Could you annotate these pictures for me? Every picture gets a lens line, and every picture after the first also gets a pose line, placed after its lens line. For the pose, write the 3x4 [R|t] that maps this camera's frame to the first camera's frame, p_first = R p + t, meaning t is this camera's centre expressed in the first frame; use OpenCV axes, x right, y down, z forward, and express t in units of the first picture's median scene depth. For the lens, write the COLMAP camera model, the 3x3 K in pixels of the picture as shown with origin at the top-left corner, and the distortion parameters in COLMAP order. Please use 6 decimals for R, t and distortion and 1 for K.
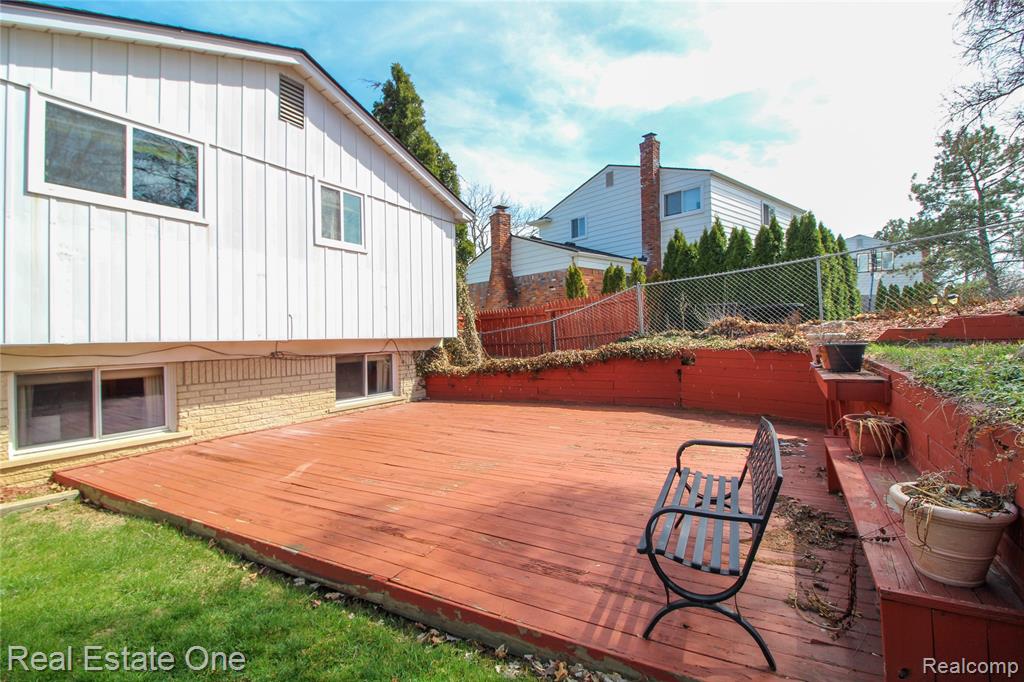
lens RADIAL K [[474.7, 0, 508.3], [0, 474.7, 328.9], [0, 0, 1]] dist [-0.000122, -0.014223]
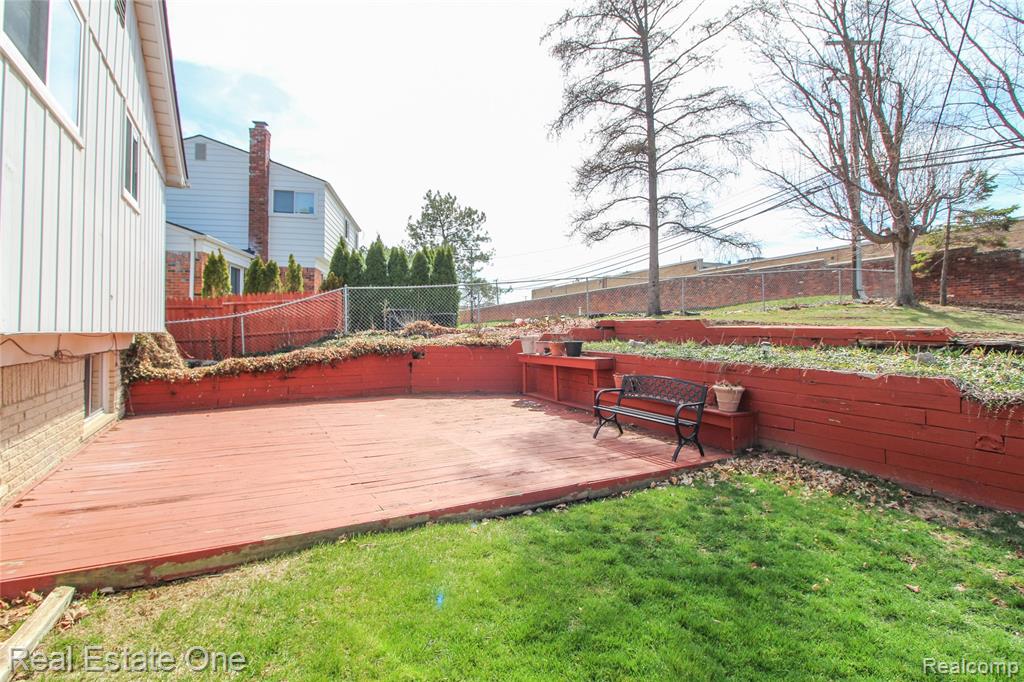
lens RADIAL K [[498.3, 0, 510.6], [0, 498.3, 327.2], [0, 0, 1]] dist [0.001181, -0.016451]
pose [[0.503427, 0.030765, 0.863490, -0.546846], [-0.029561, 0.999394, -0.018372, 0.008227], [-0.863532, -0.016277, 0.504031, 0.103160]]
